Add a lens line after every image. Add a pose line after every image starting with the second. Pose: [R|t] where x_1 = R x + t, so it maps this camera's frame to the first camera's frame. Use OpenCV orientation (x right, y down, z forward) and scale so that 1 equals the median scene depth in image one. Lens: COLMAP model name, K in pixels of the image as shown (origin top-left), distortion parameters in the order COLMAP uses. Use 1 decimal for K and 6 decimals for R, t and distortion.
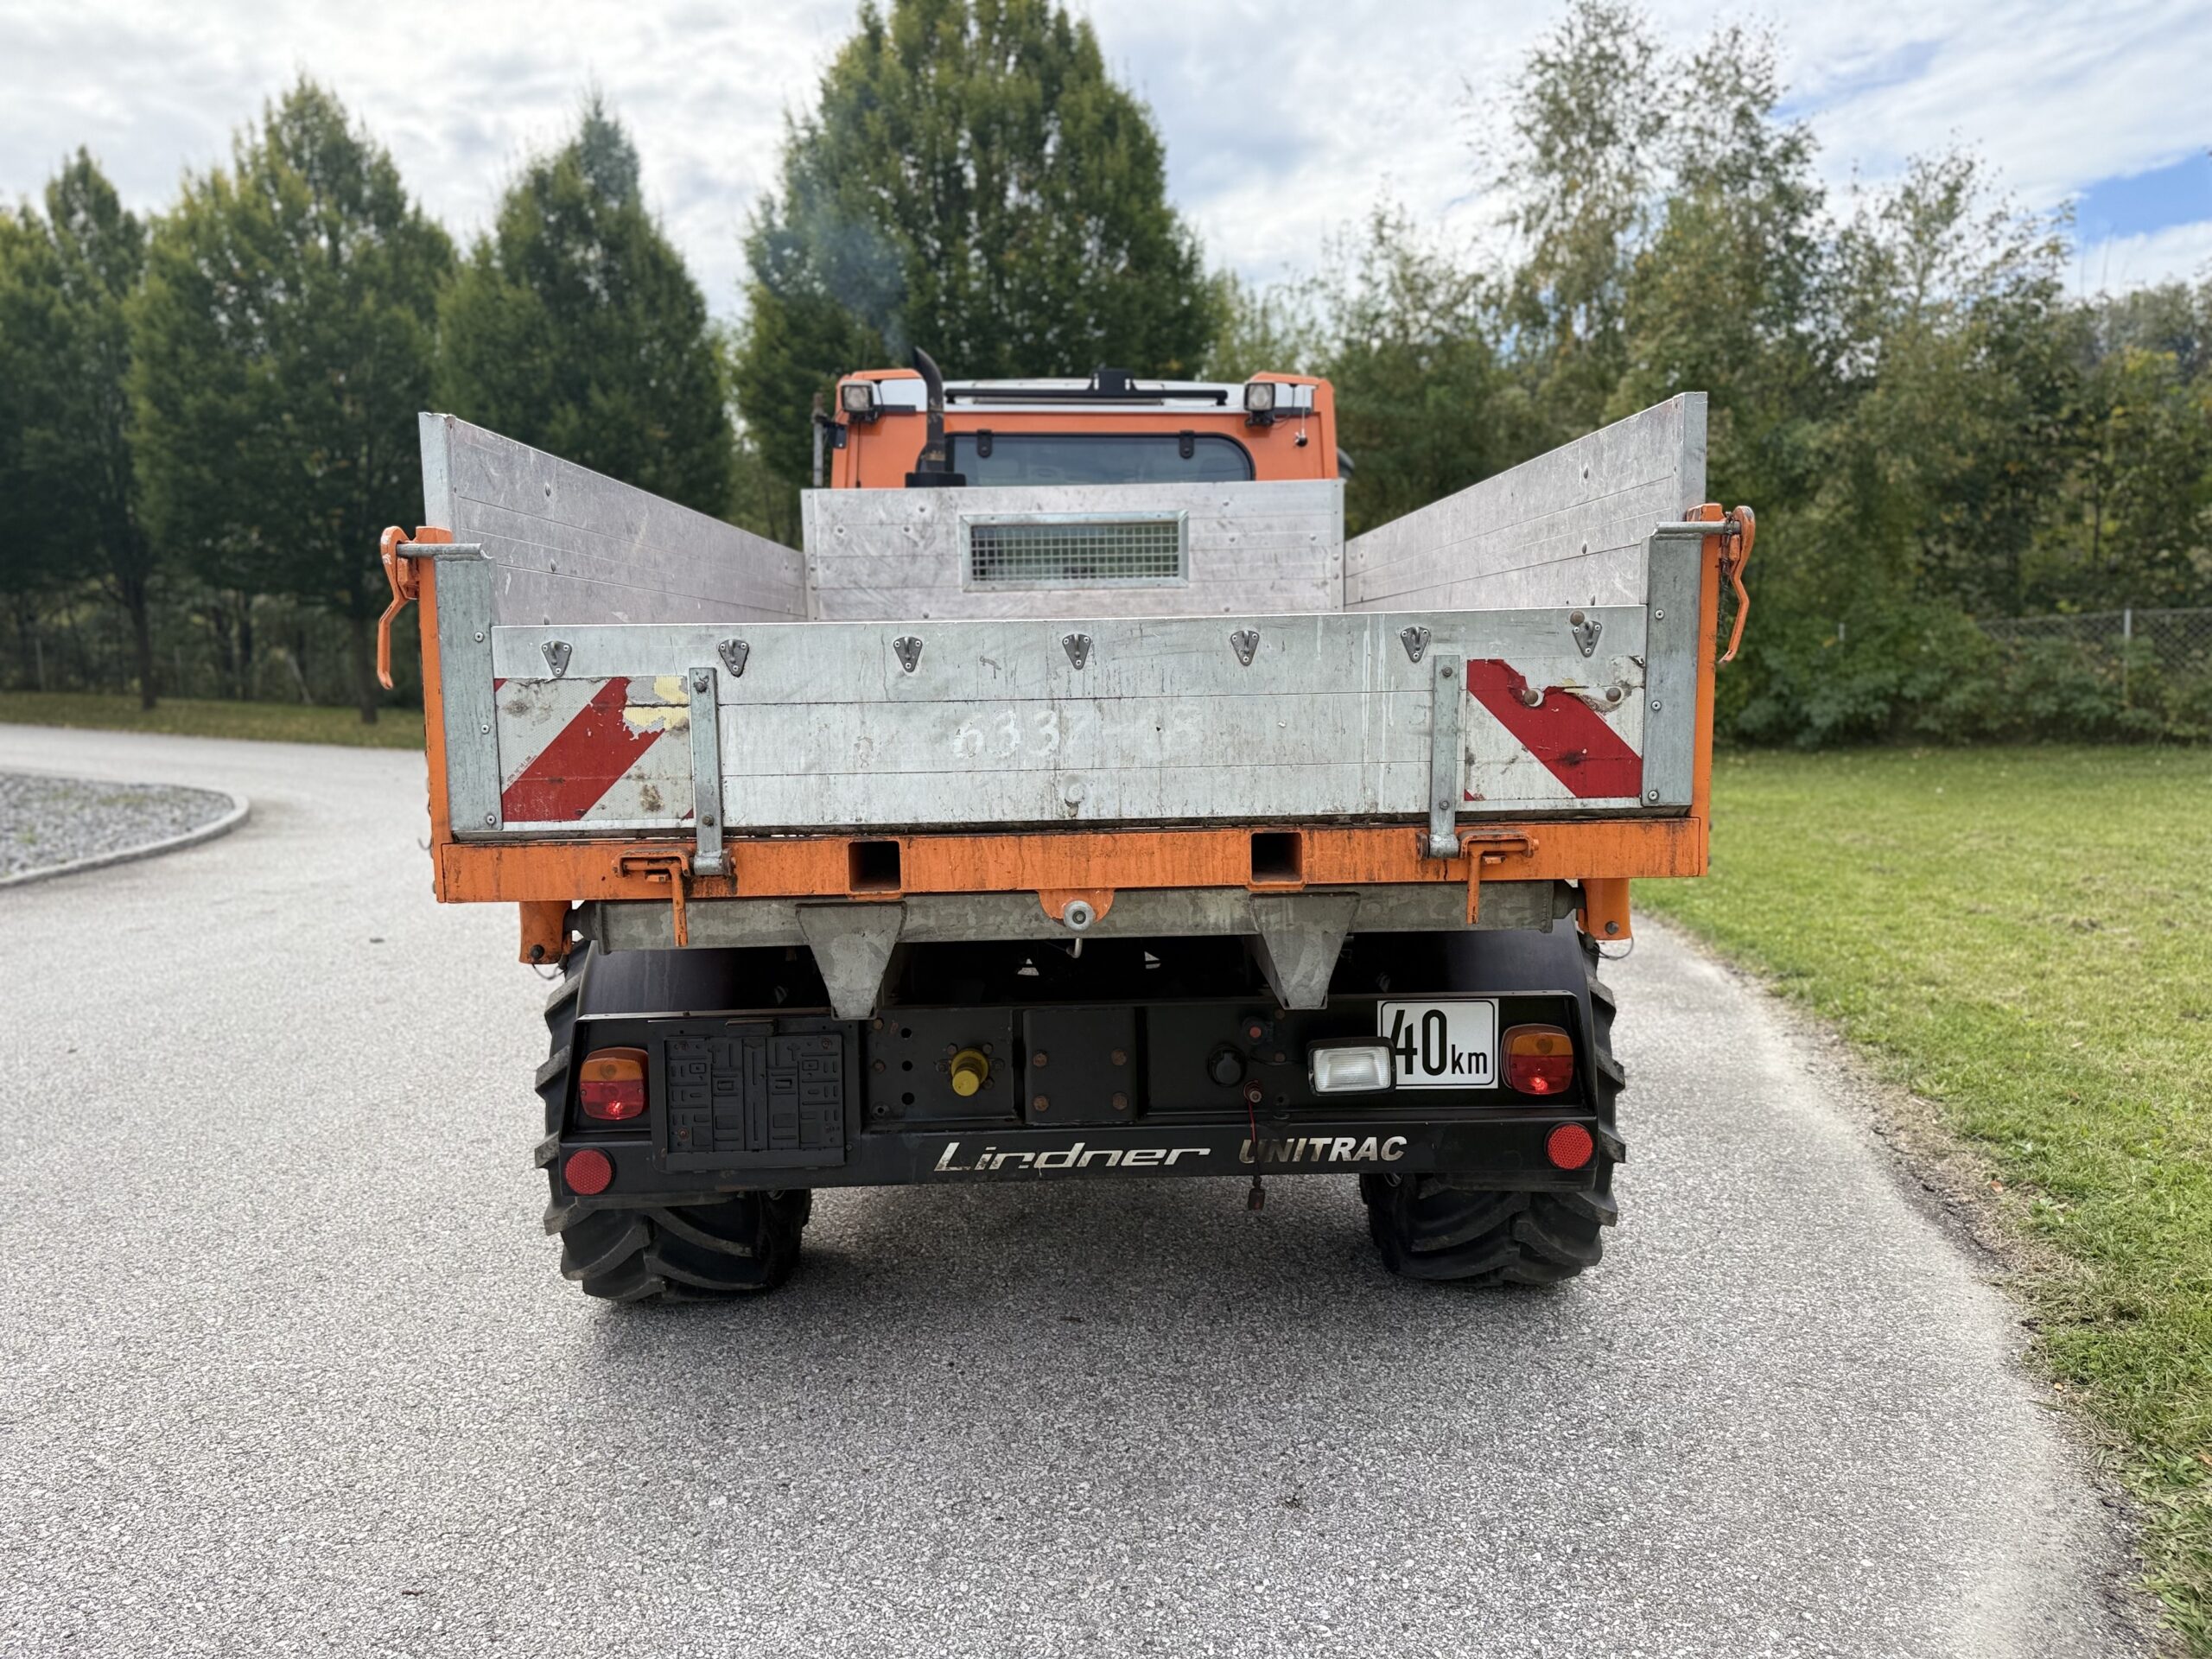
lens RADIAL K [[1551.9, 0, 1106.6], [0, 1551.9, 827.2], [0, 0, 1]] dist [0.039940, -0.050447]
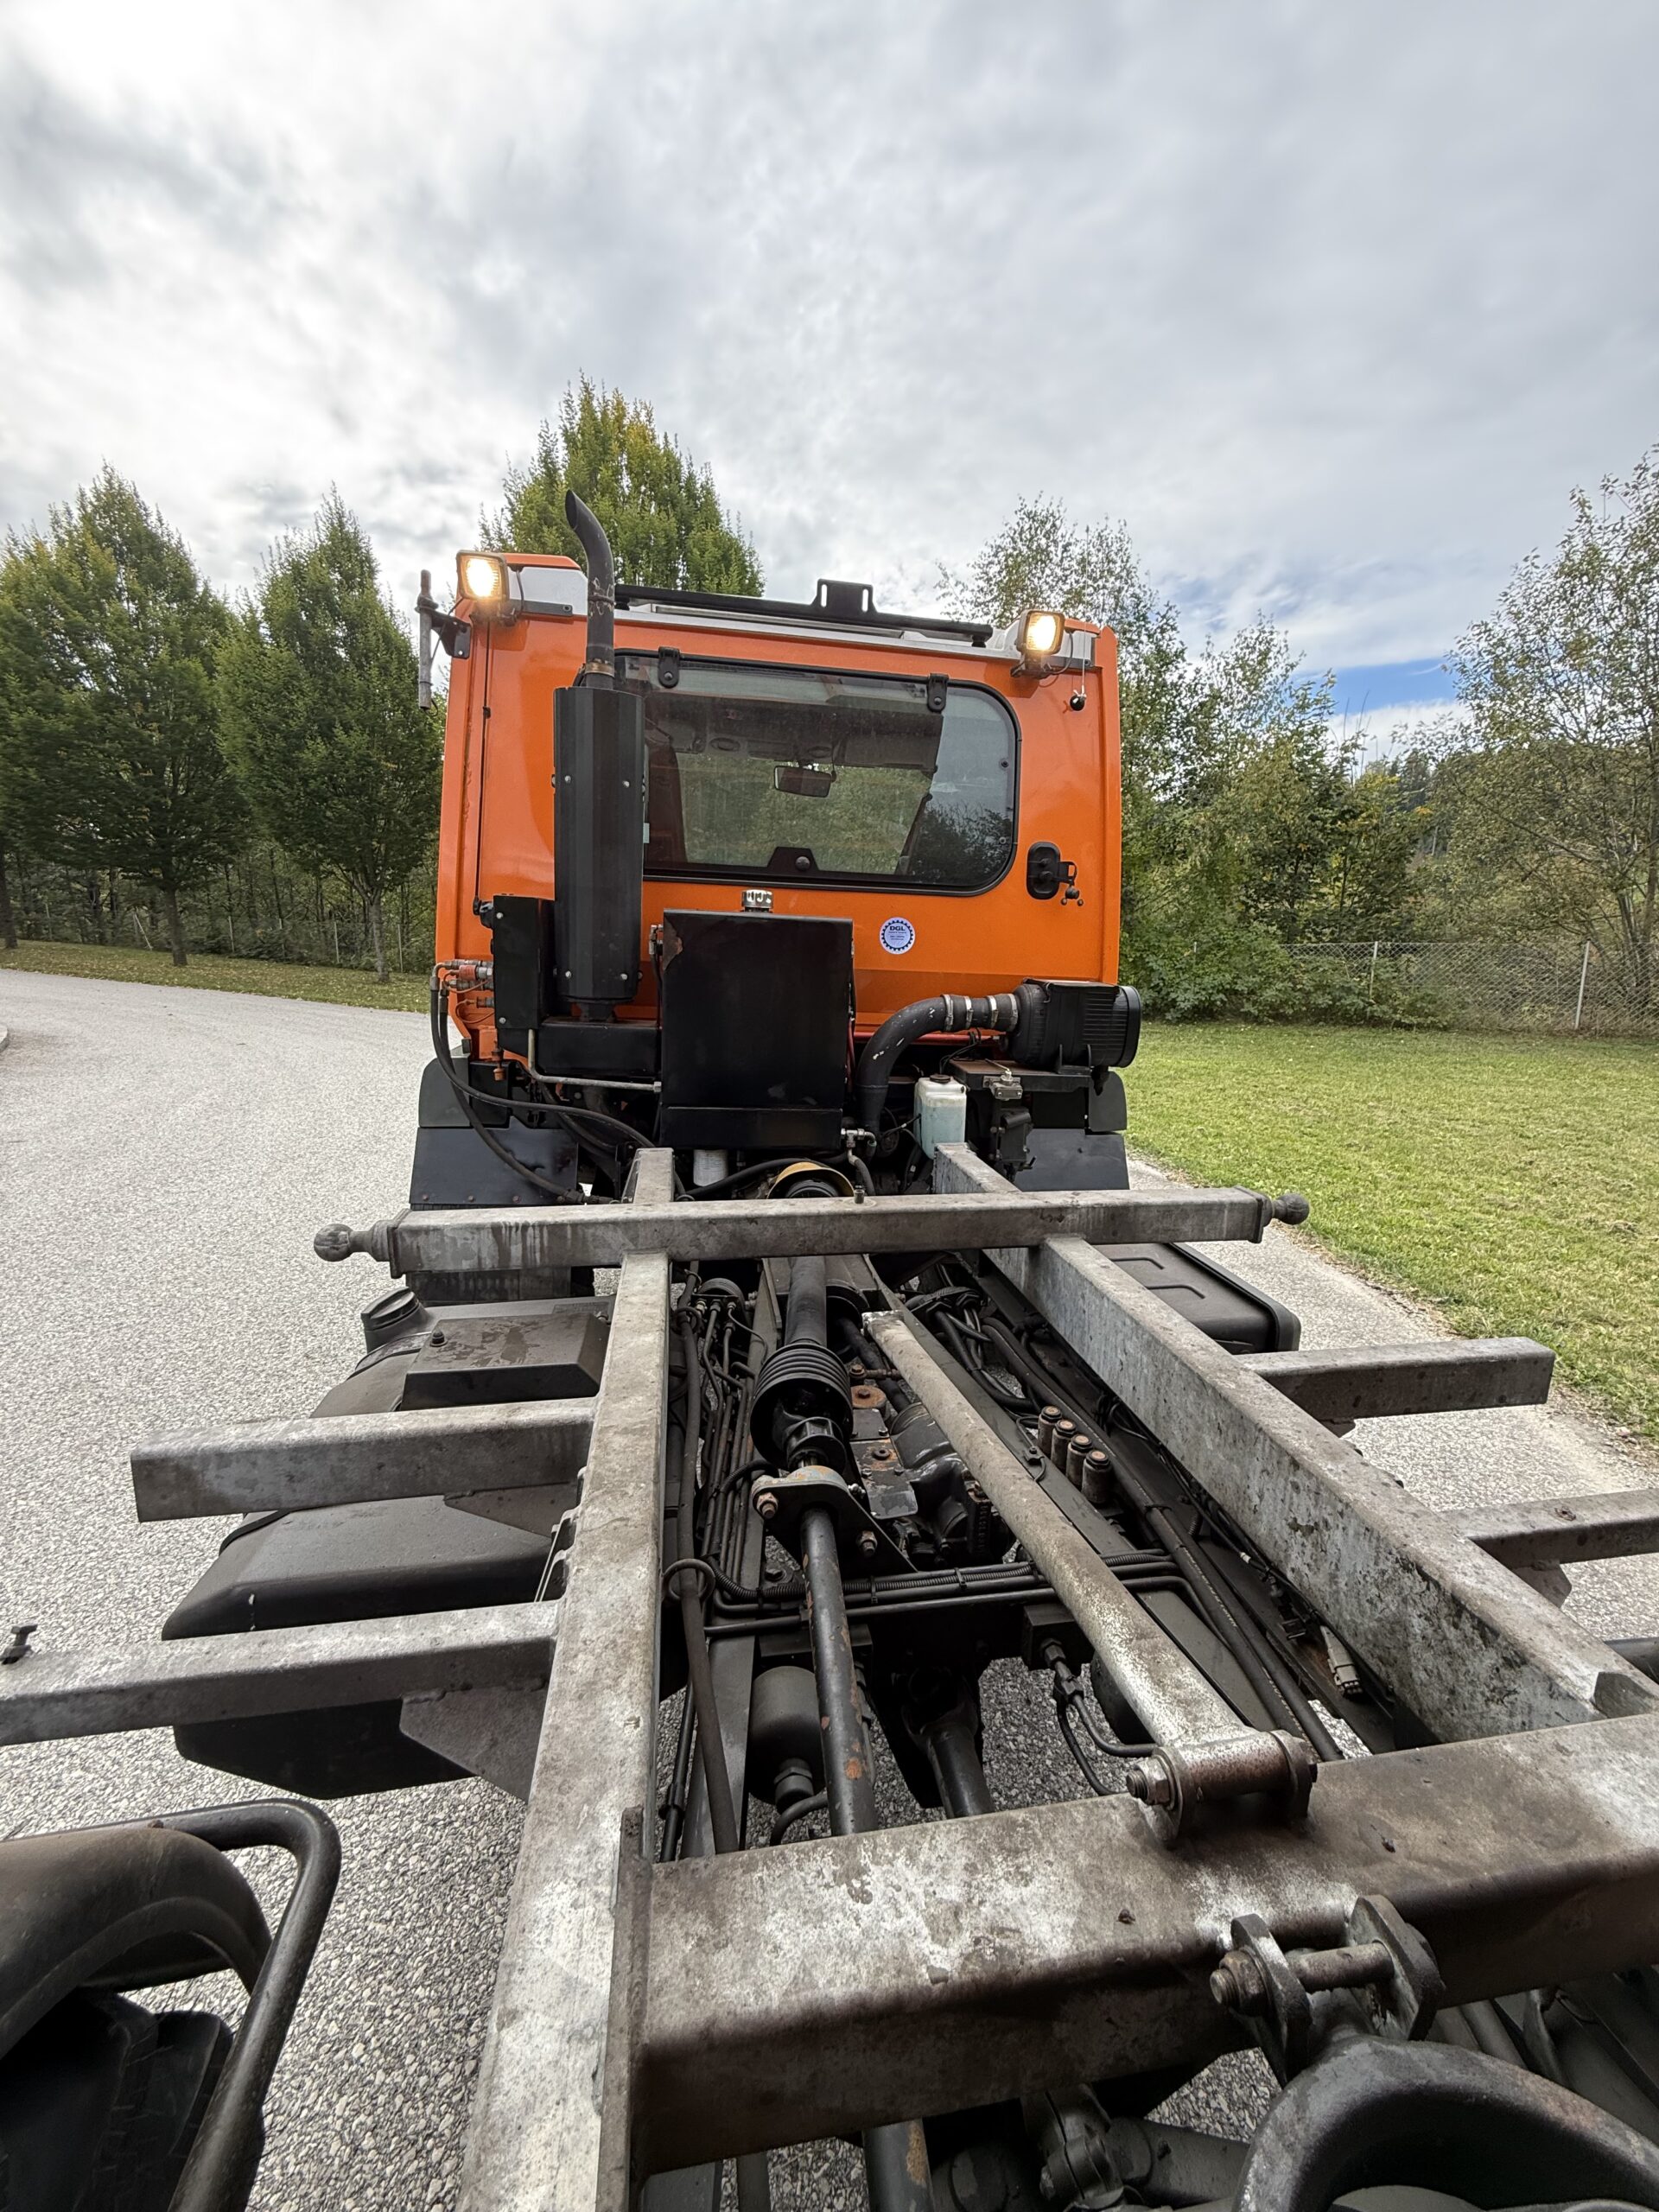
lens RADIAL K [[885.4, 0, 832.0], [0, 885.4, 1092.0], [0, 0, 1]] dist [-0.003152, -0.000783]
pose [[0.987475, 0.016272, 0.156937, -0.023576], [-0.025928, 0.997881, 0.059676, -0.027544], [-0.155633, -0.062998, 0.985804, 0.206577]]
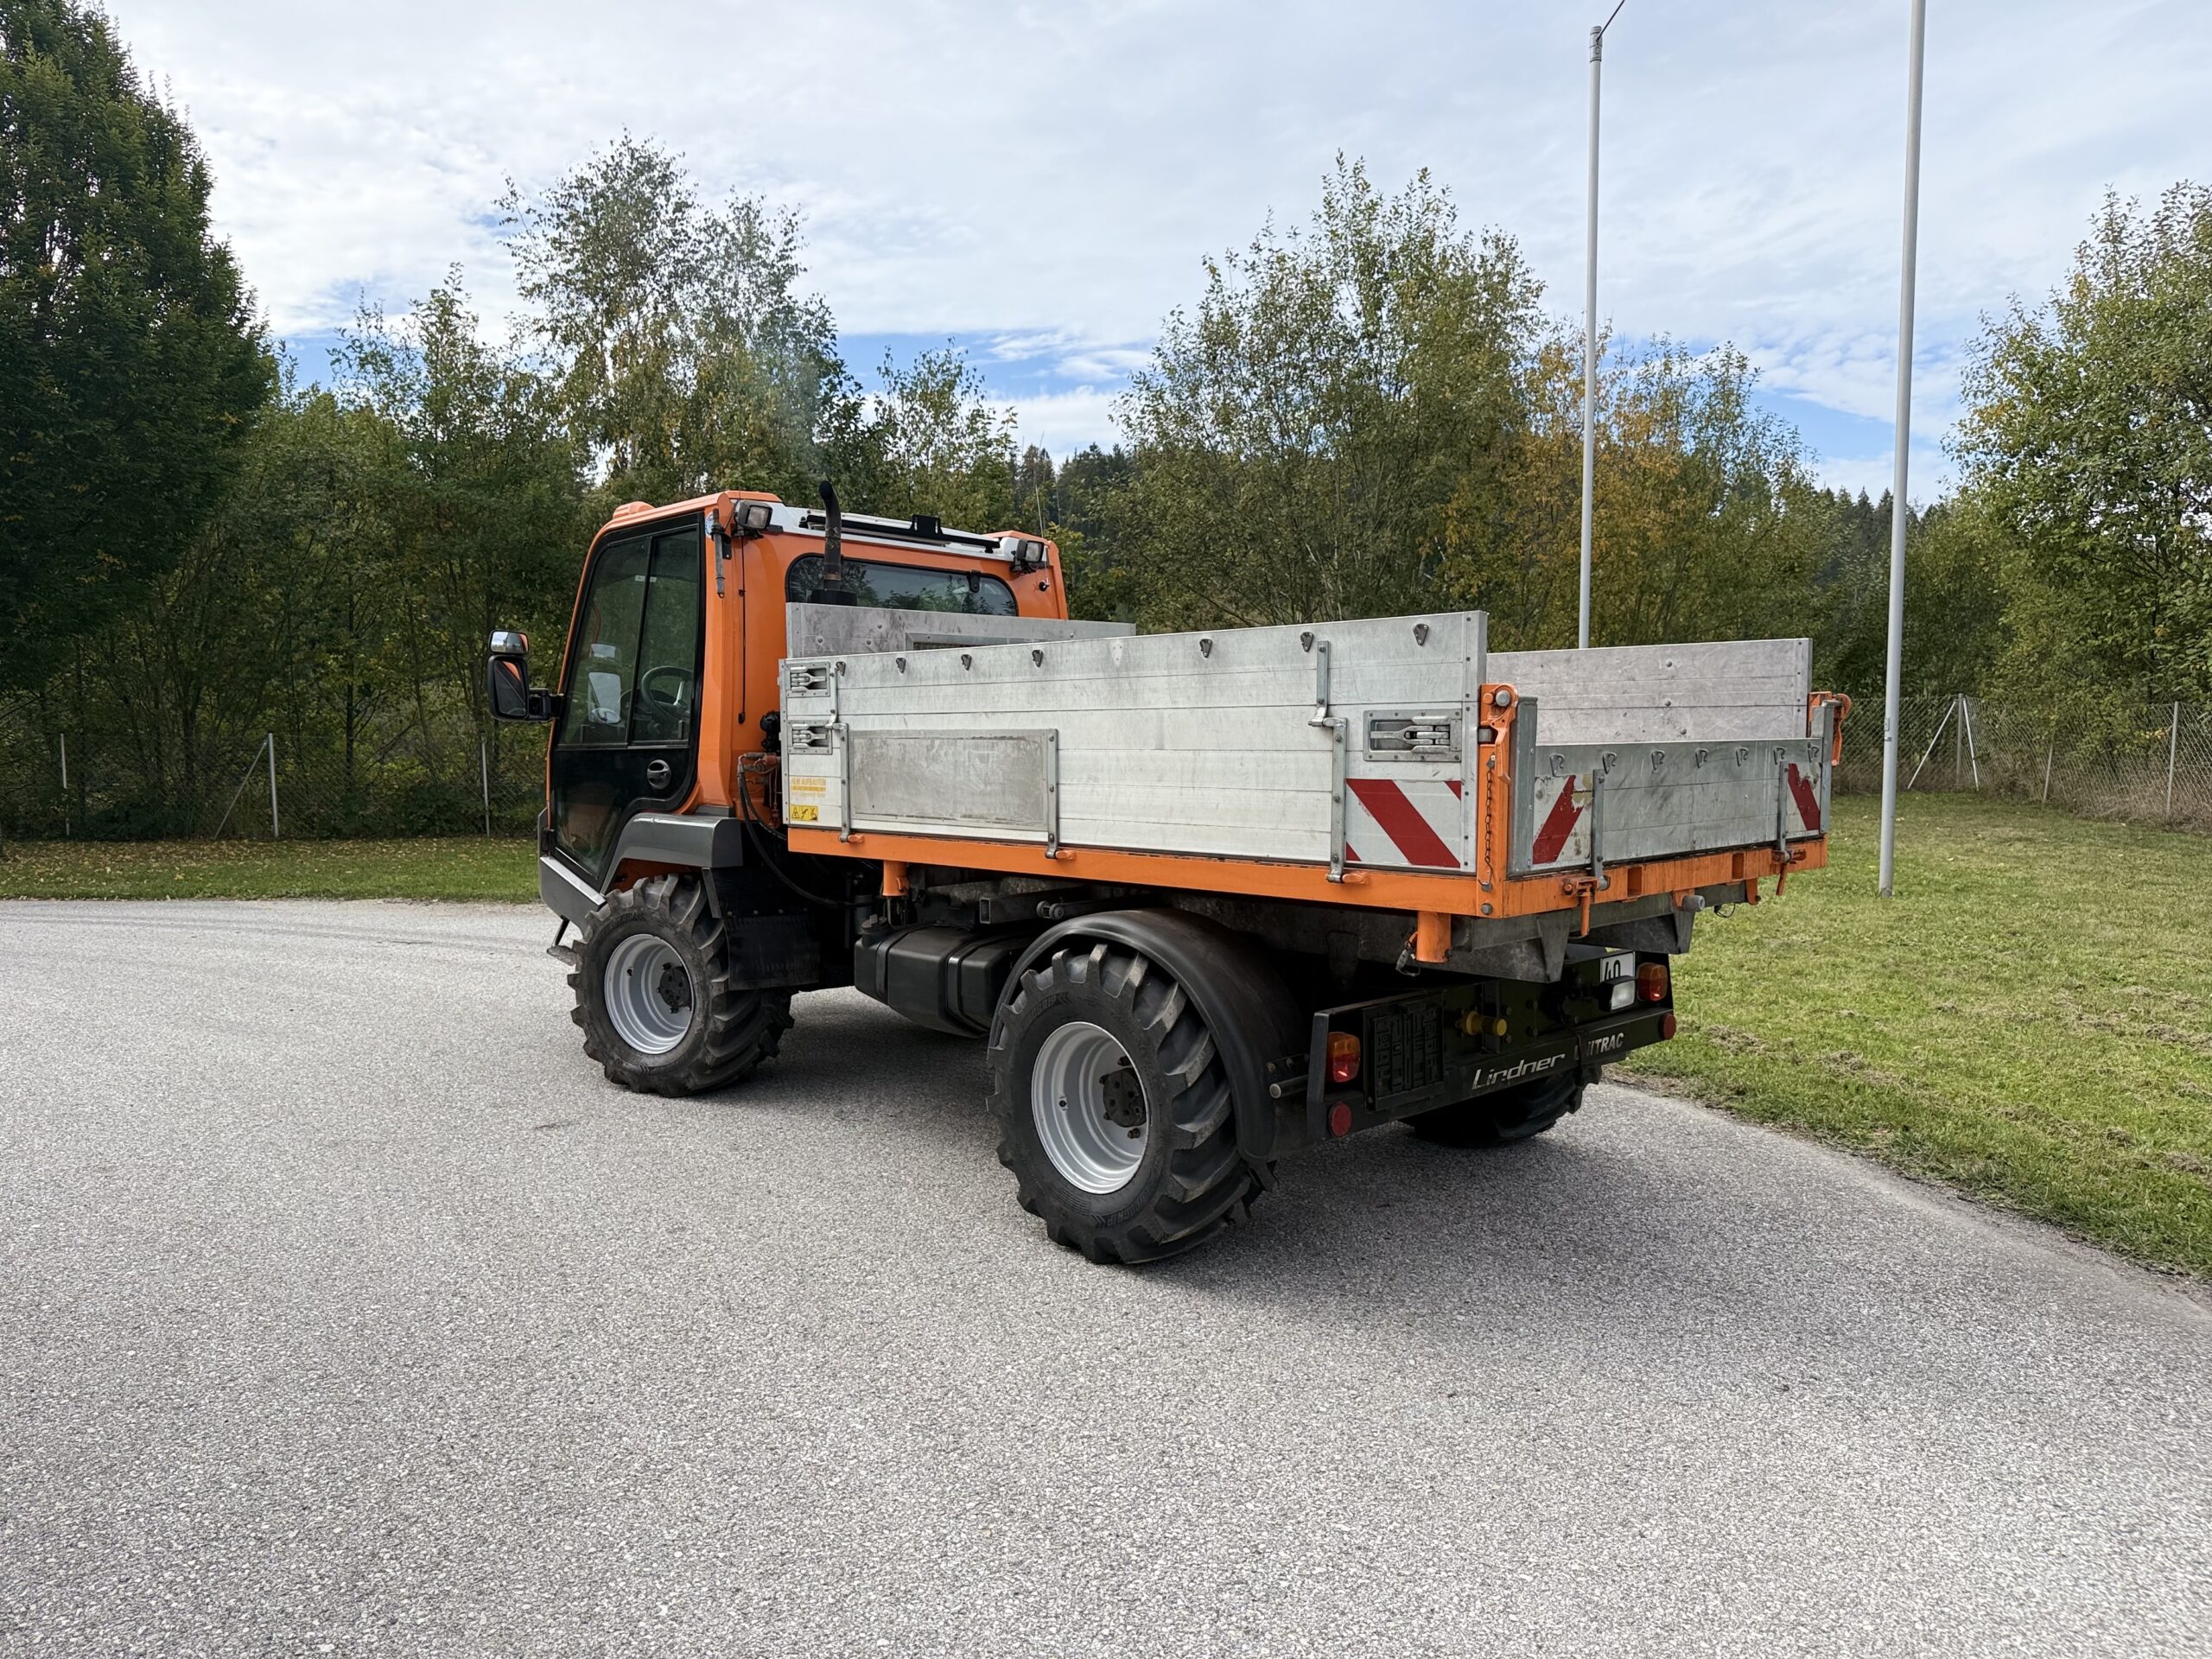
lens RADIAL K [[1551.9, 0, 1096.1], [0, 1551.9, 835.1], [0, 0, 1]] dist [0.039940, -0.050447]
pose [[0.730914, -0.030177, 0.681802, -0.261477], [0.064620, 0.997594, -0.025121, -0.003293], [-0.679404, 0.062420, 0.731105, 0.018392]]
